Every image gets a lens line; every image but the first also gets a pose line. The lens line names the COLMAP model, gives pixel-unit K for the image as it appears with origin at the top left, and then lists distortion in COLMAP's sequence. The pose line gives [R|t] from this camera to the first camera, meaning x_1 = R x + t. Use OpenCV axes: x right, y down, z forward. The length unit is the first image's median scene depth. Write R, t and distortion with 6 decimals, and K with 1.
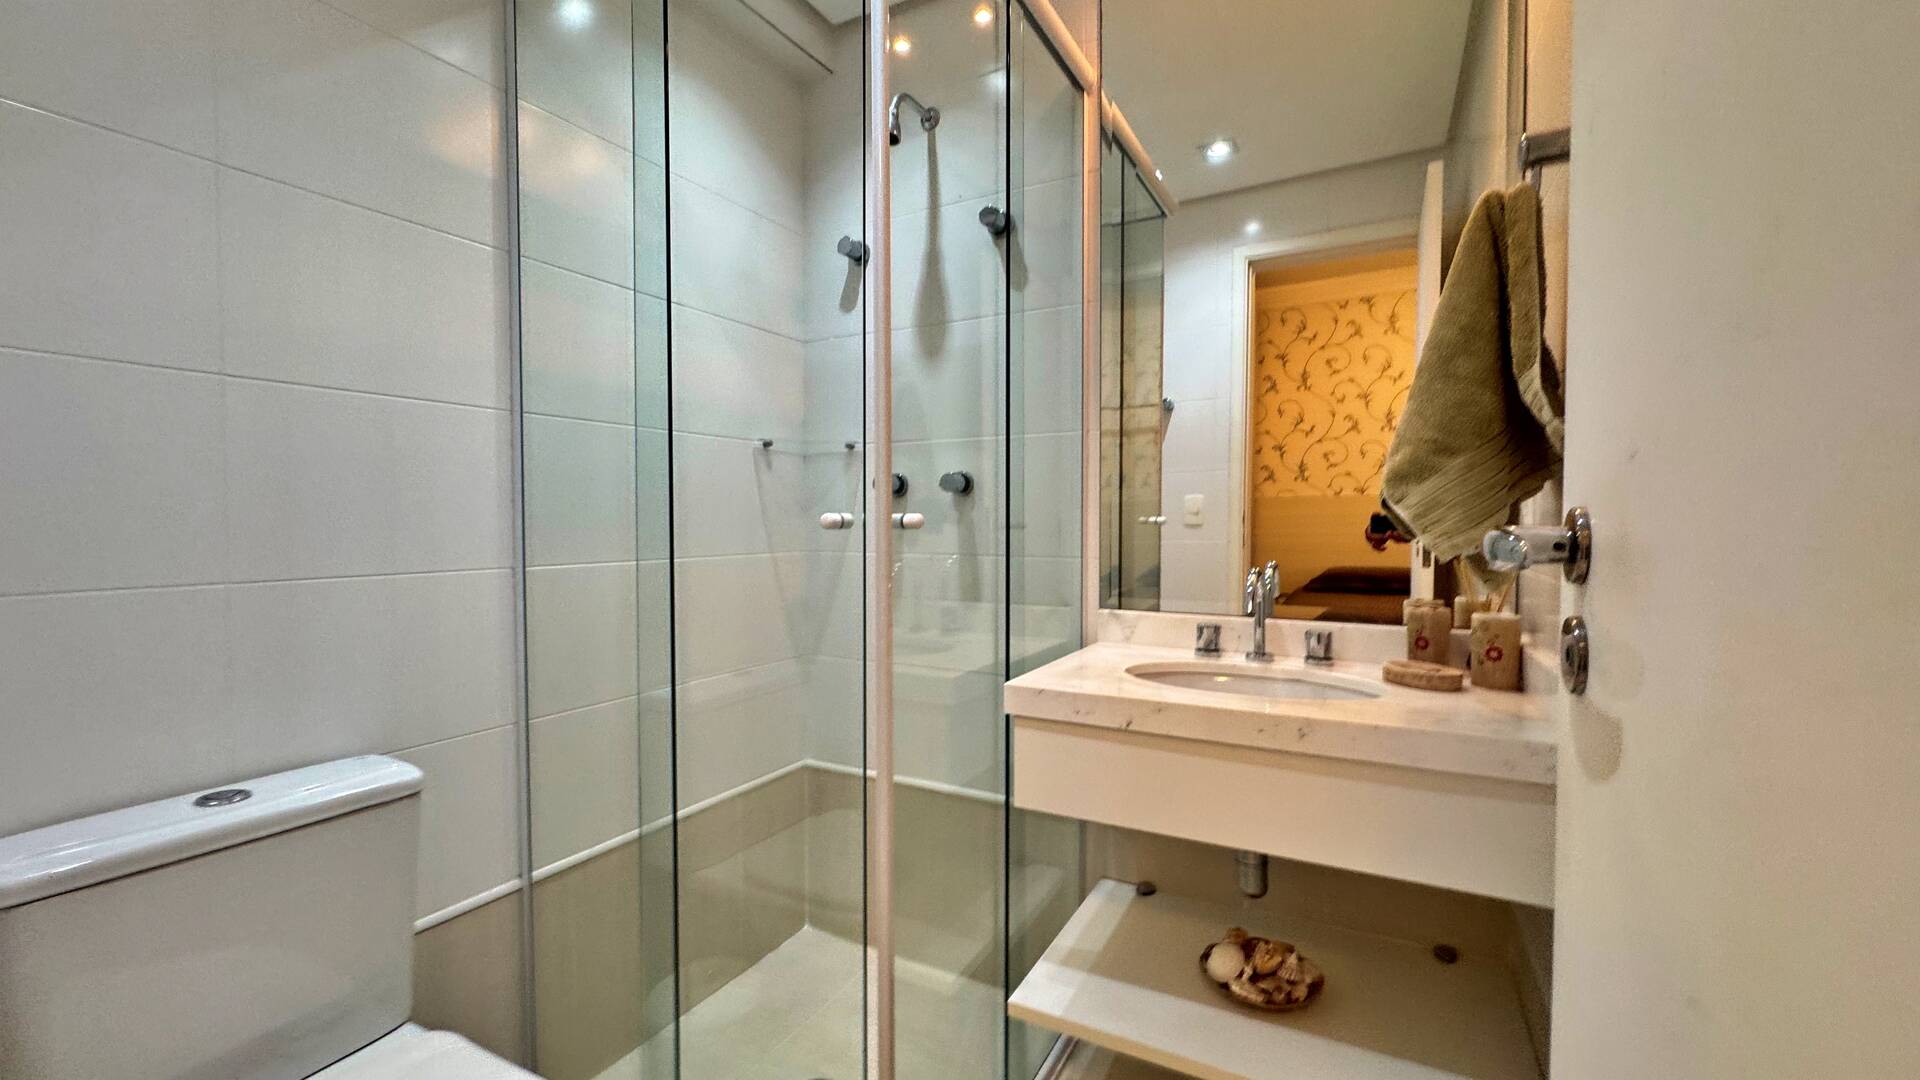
lens RADIAL K [[764.9, 0, 950.4], [0, 764.9, 530.5], [0, 0, 1]] dist [-0.004488, 0.000339]
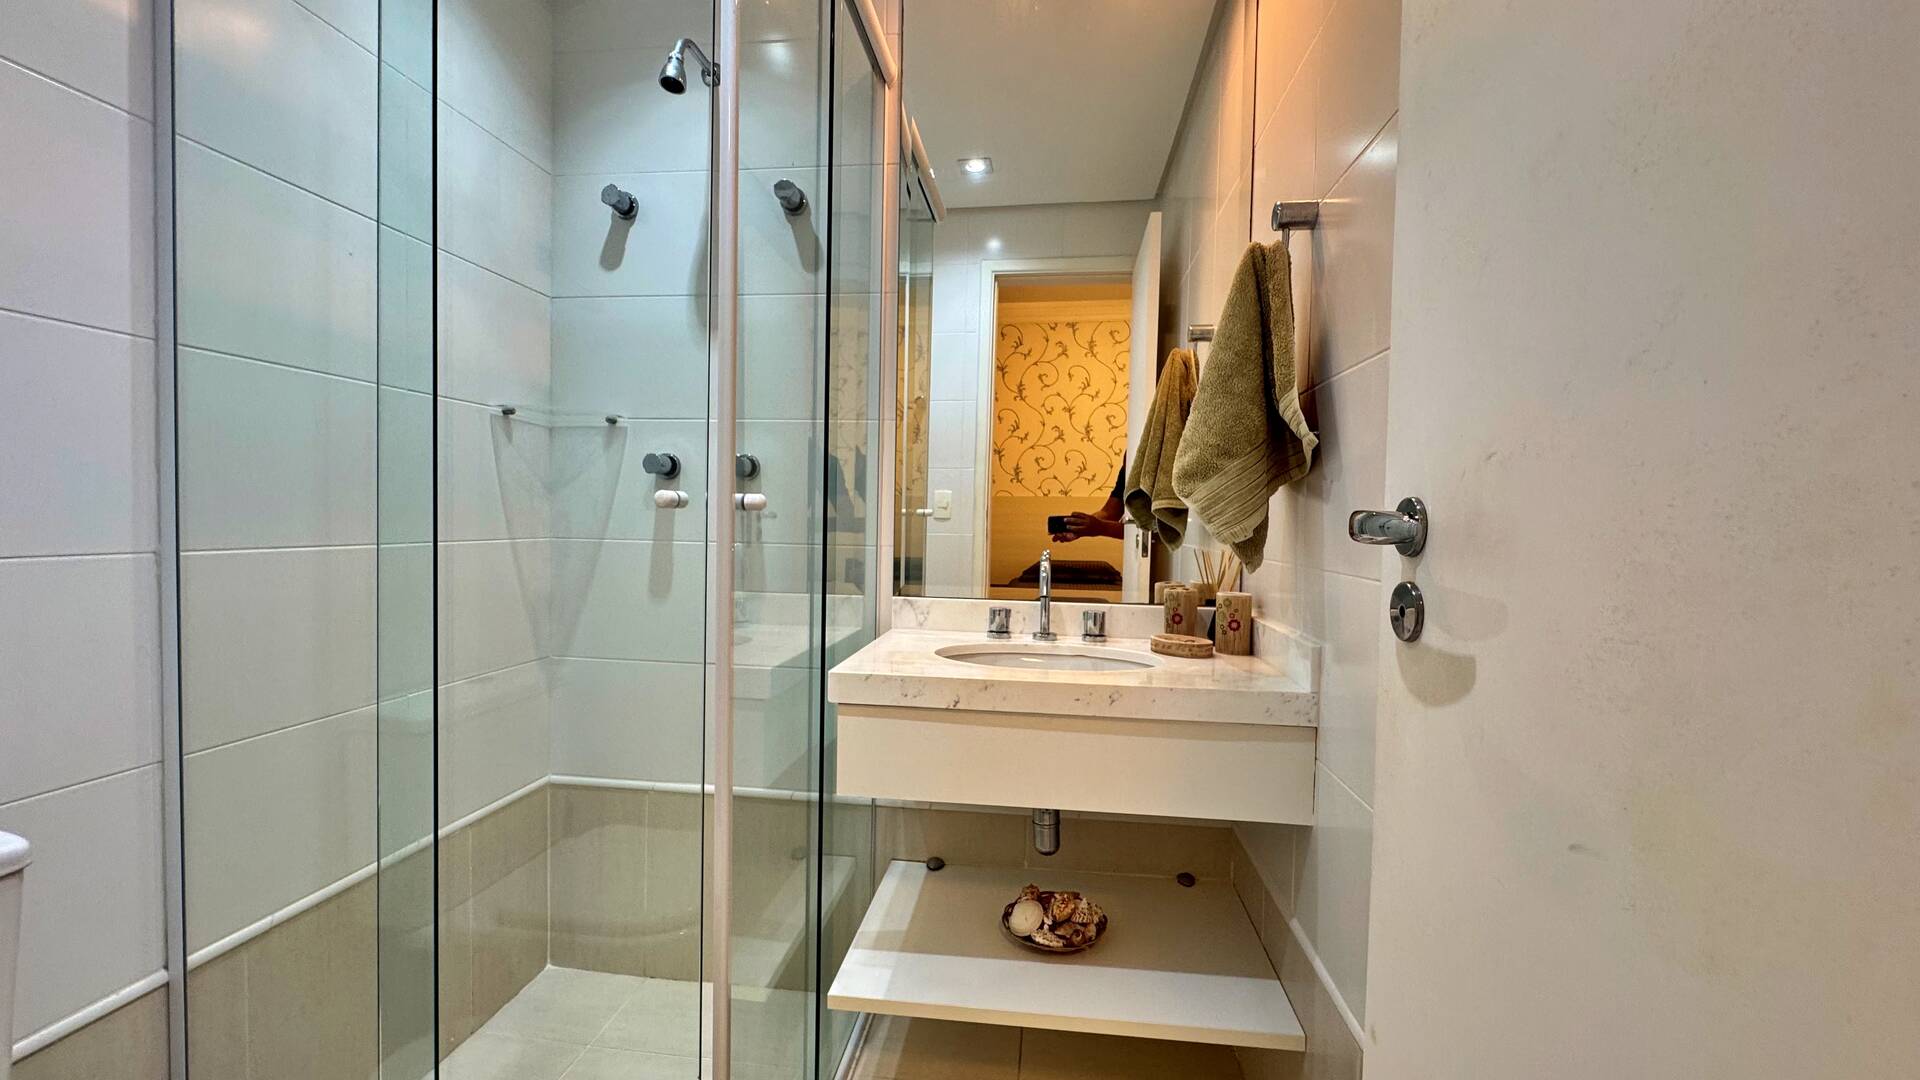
lens RADIAL K [[764.9, 0, 962.5], [0, 764.9, 532.3], [0, 0, 1]] dist [-0.004488, 0.000339]
pose [[0.928990, 0.013046, 0.369875, -0.114893], [-0.016561, 0.999843, 0.006330, 0.010656], [-0.369734, -0.012006, 0.929060, 0.026025]]
